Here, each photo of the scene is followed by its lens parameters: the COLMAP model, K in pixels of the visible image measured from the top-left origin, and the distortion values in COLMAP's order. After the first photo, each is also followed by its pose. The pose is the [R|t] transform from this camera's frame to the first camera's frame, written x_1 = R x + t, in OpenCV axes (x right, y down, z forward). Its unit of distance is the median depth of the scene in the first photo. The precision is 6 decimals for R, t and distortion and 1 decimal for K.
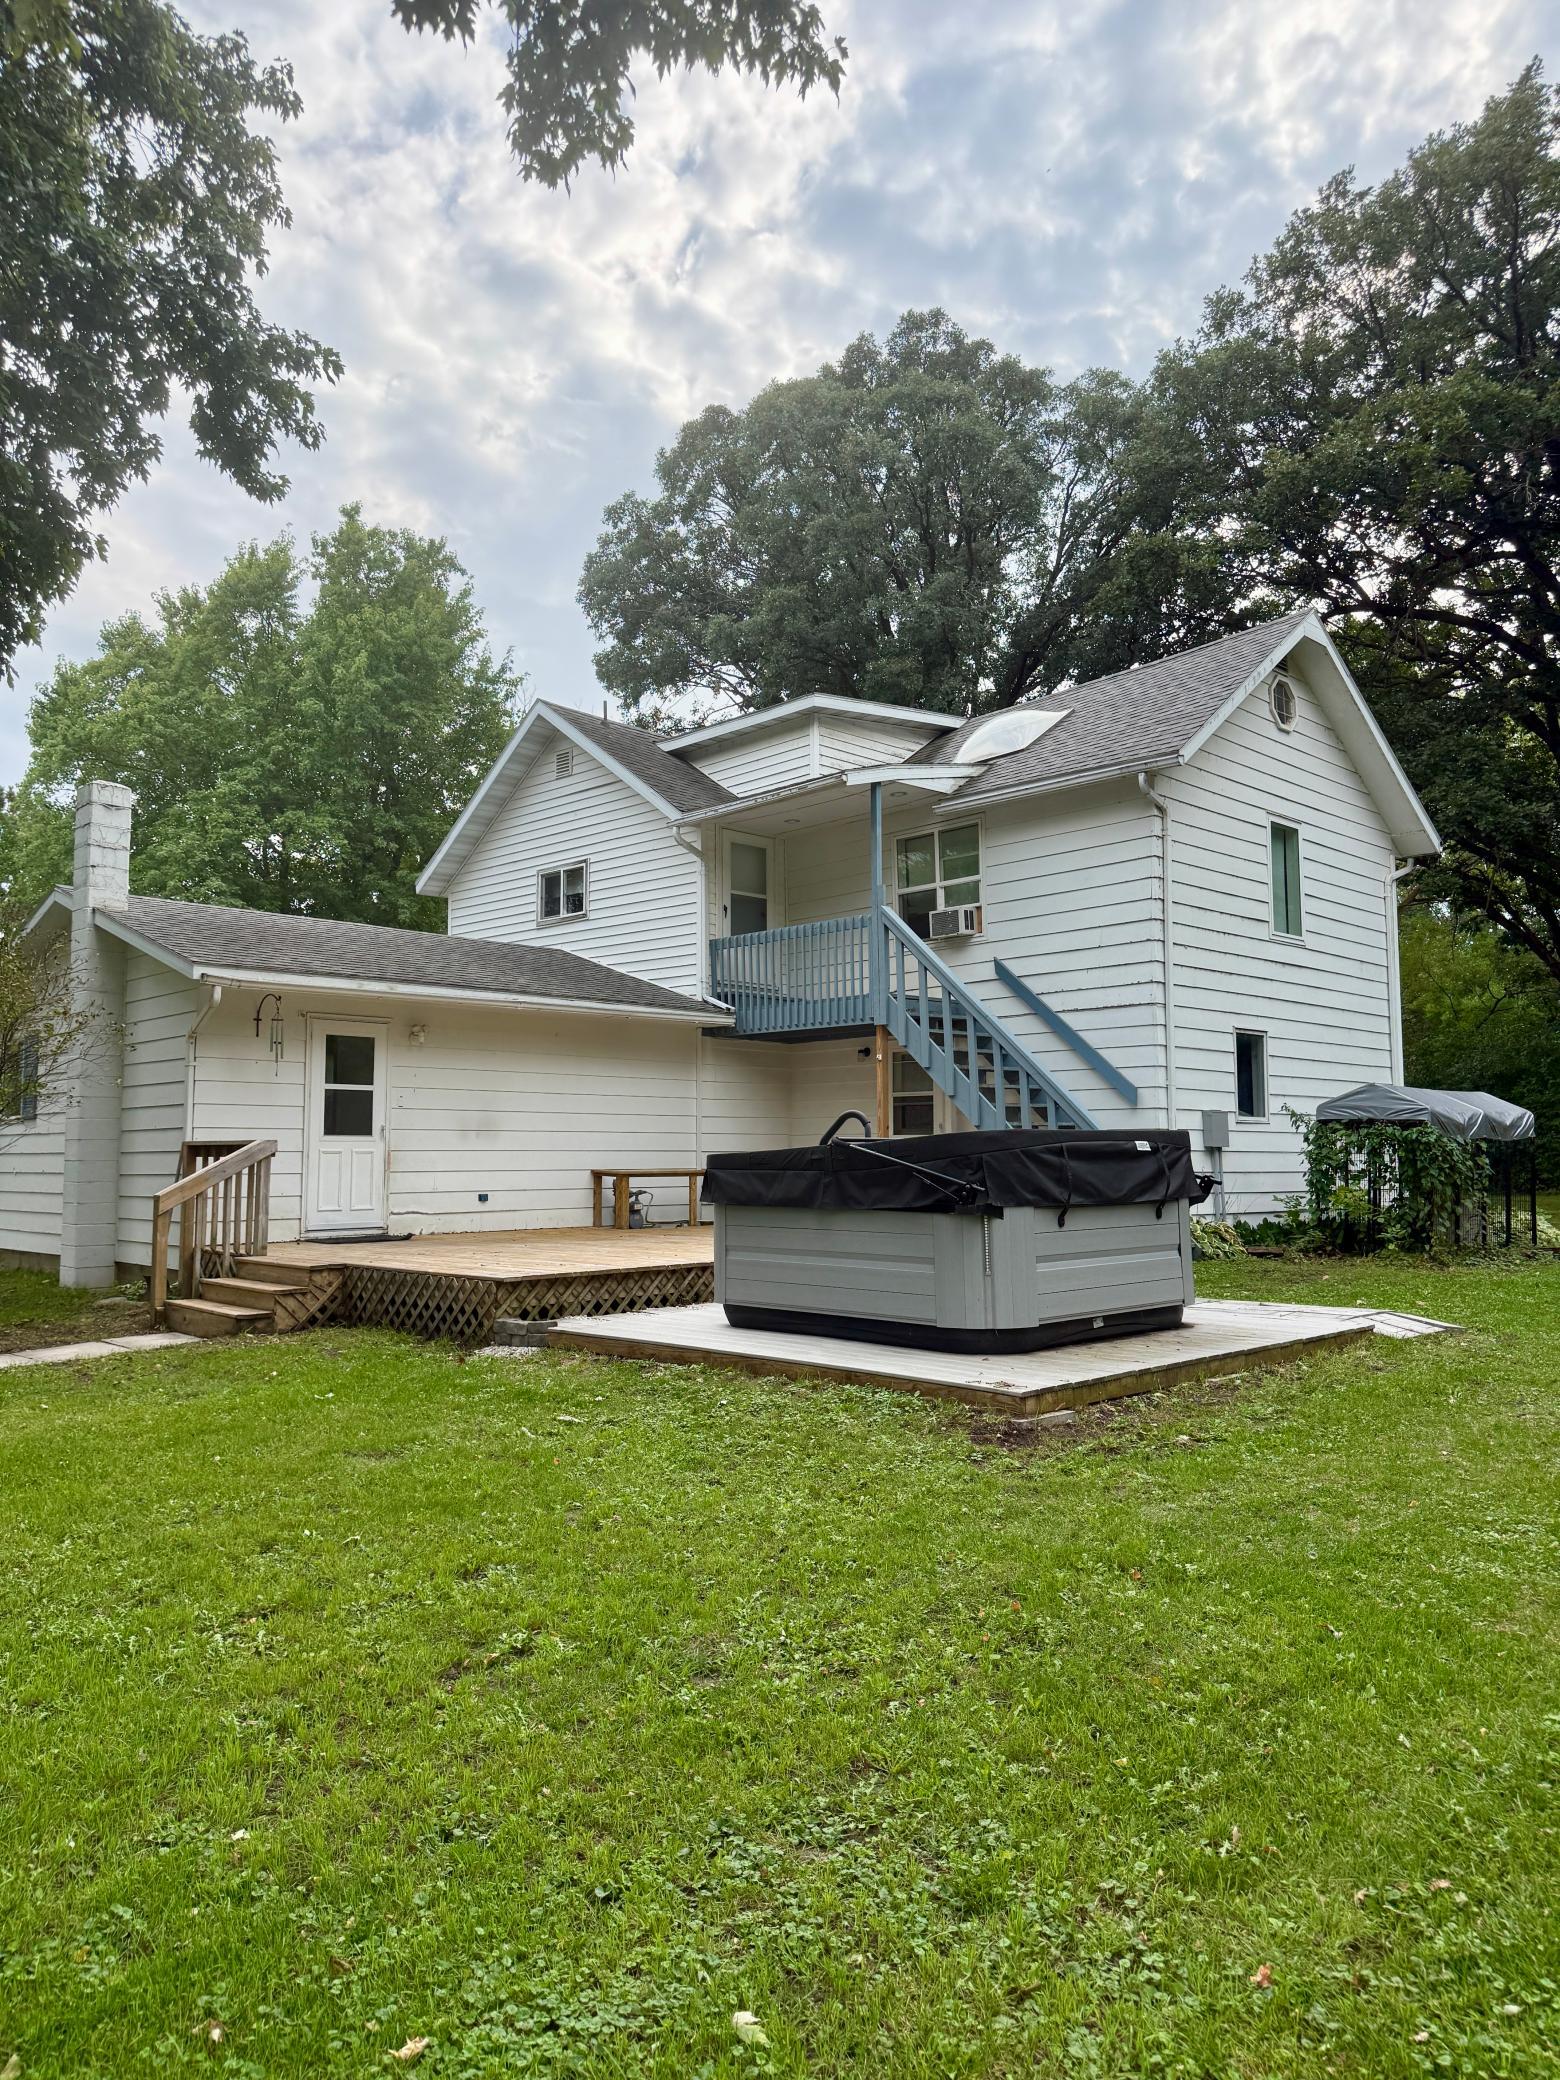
lens RADIAL K [[1423.9, 0, 780.0], [0, 1423.9, 1040.0], [0, 0, 1]] dist [0.135982, -0.268148]
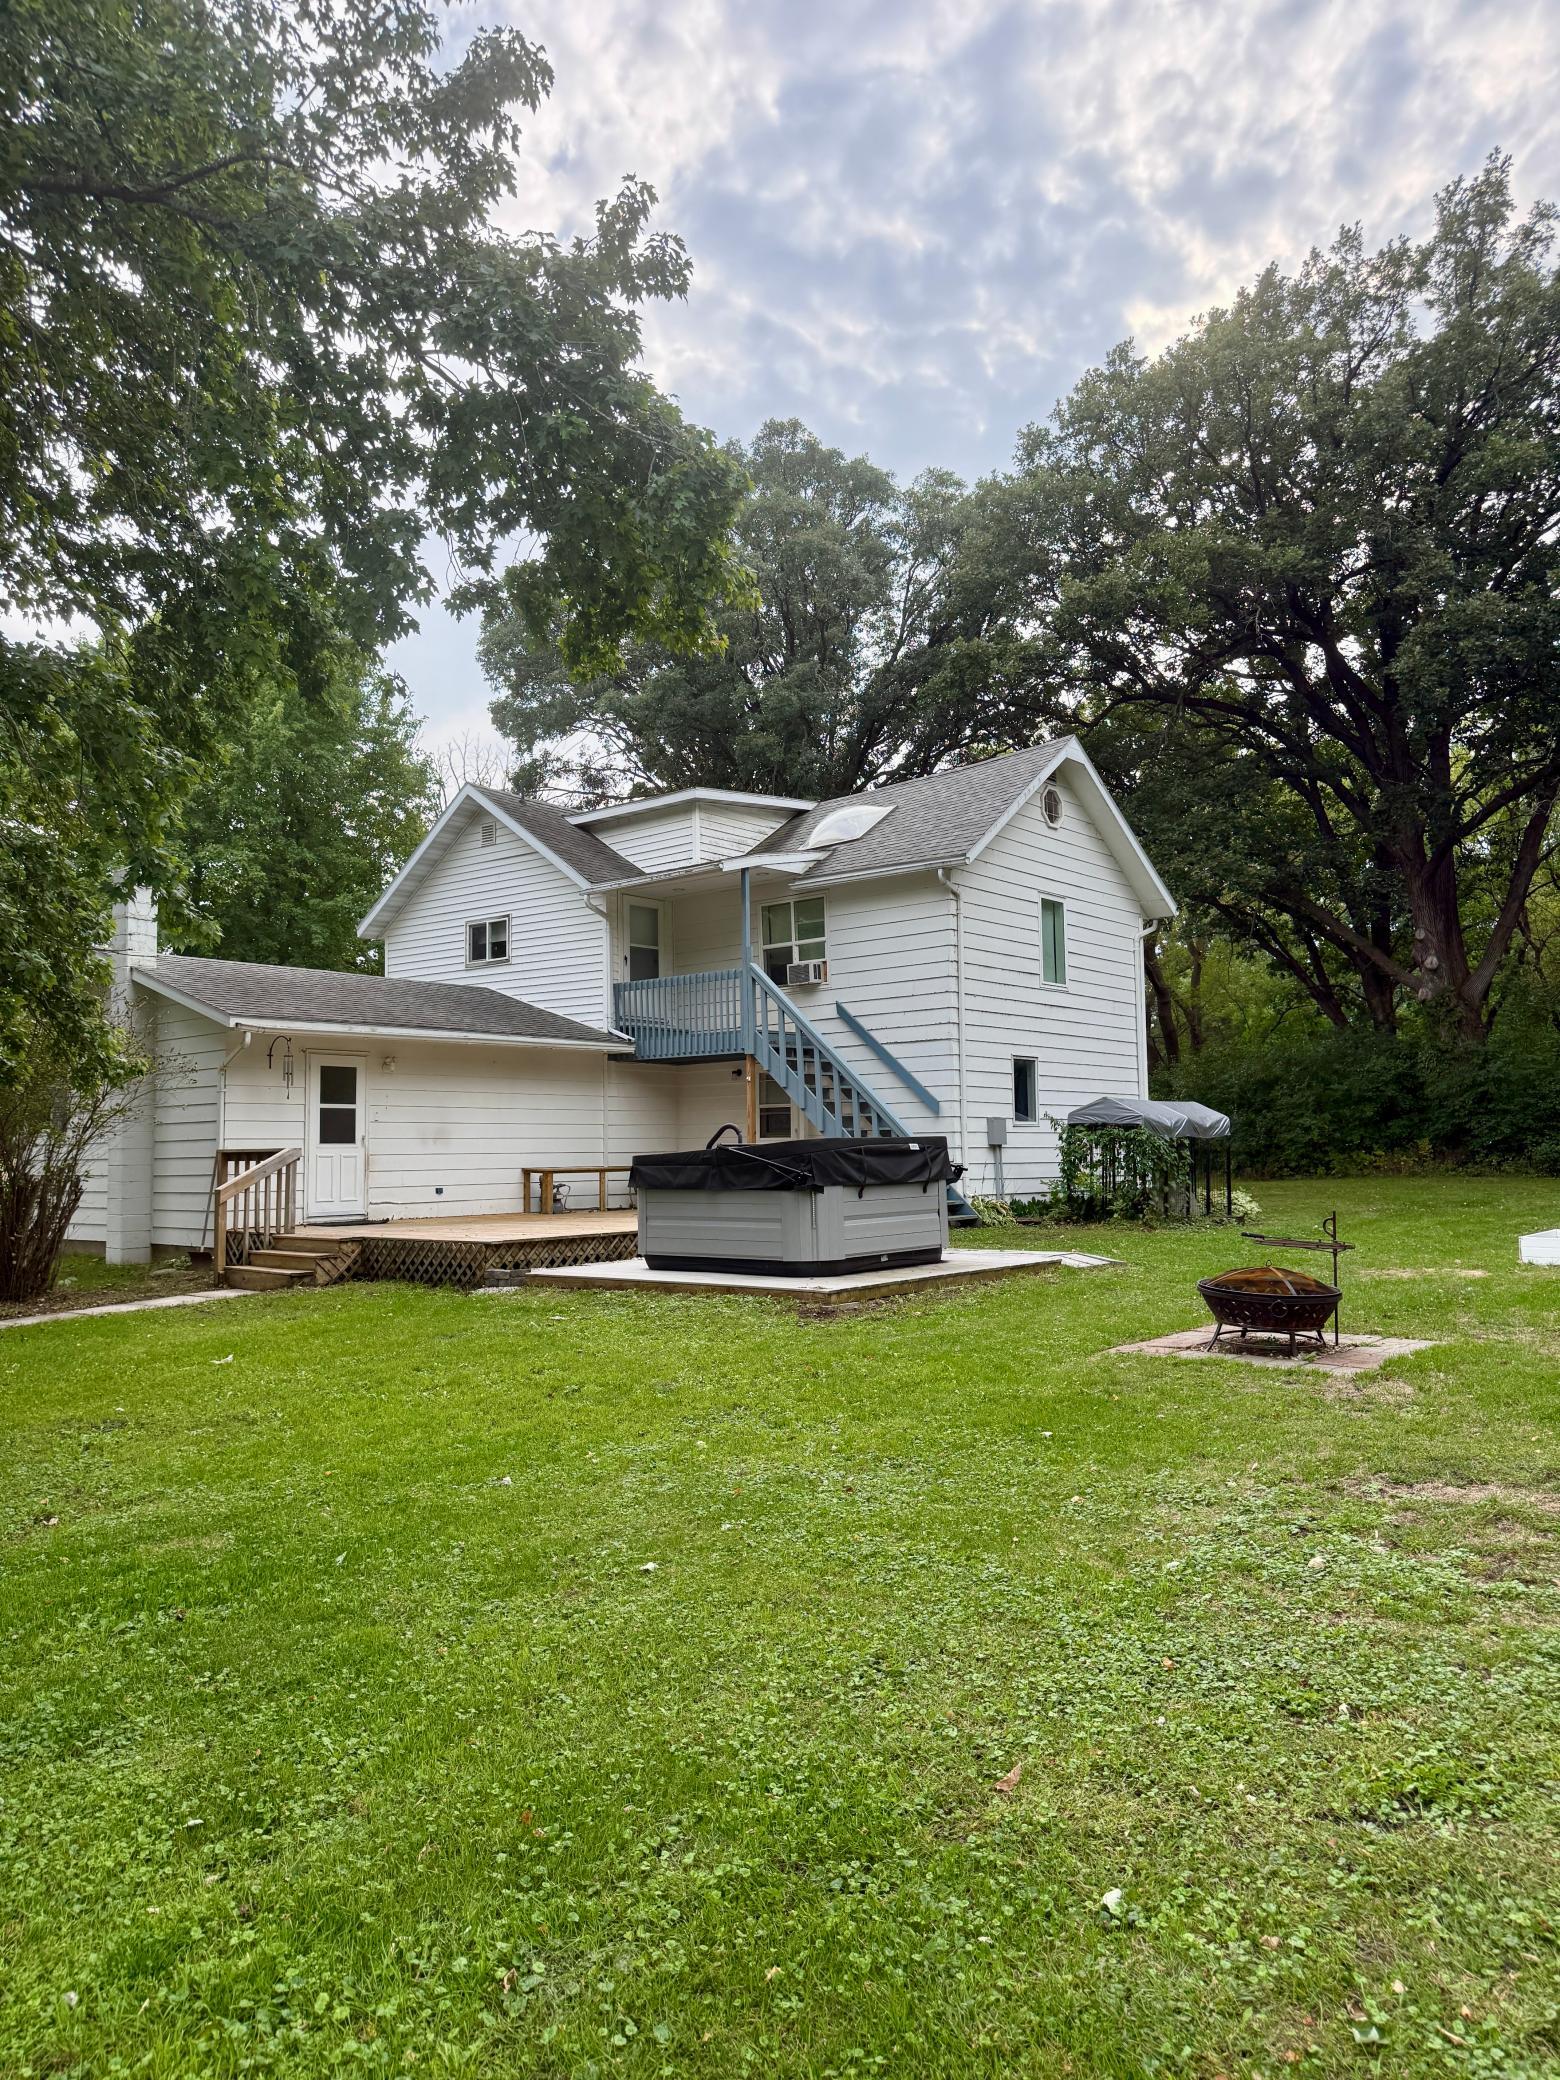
lens RADIAL K [[1423.9, 0, 780.0], [0, 1423.9, 1040.0], [0, 0, 1]] dist [0.135982, -0.268148]
pose [[0.995930, -0.003779, 0.090052, -0.018864], [0.003612, 0.999991, 0.002012, -0.026036], [-0.090059, -0.001678, 0.995935, -0.302901]]
